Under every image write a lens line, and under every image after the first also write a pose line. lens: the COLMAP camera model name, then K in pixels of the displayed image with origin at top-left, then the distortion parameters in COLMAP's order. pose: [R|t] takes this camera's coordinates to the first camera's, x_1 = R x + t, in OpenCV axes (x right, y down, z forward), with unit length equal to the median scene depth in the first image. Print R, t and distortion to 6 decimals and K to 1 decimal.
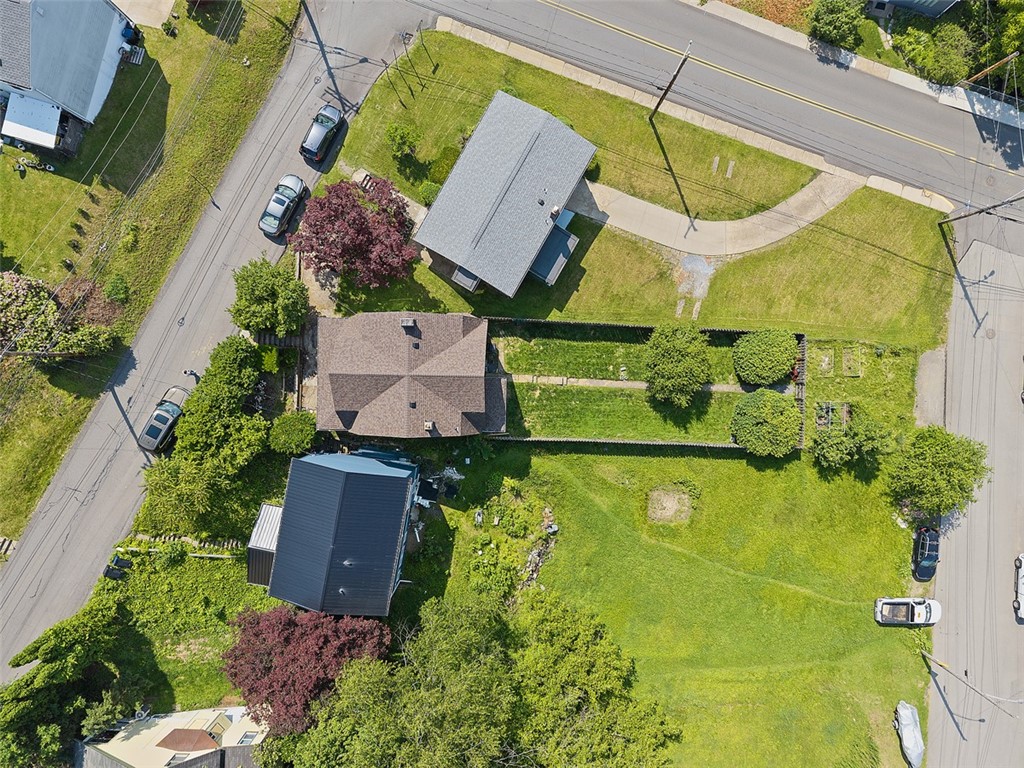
lens RADIAL K [[687.1, 0, 512.0], [0, 687.1, 384.0], [0, 0, 1]] dist [0.010839, -0.003405]
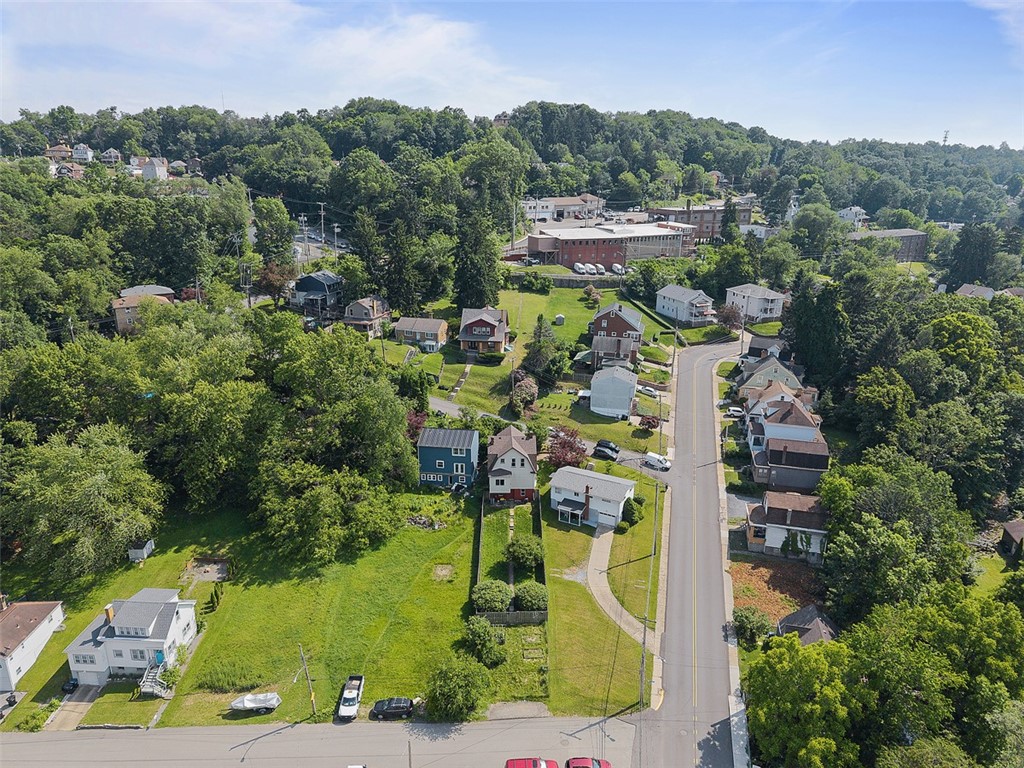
lens RADIAL K [[688.1, 0, 512.0], [0, 688.1, 384.0], [0, 0, 1]] dist [0.075712, -0.091093]
pose [[0.045946, 0.301448, -0.952375, 1.789905], [-0.998737, -0.005524, -0.049932, 0.093475], [-0.020313, 0.953467, 0.300814, 0.008811]]
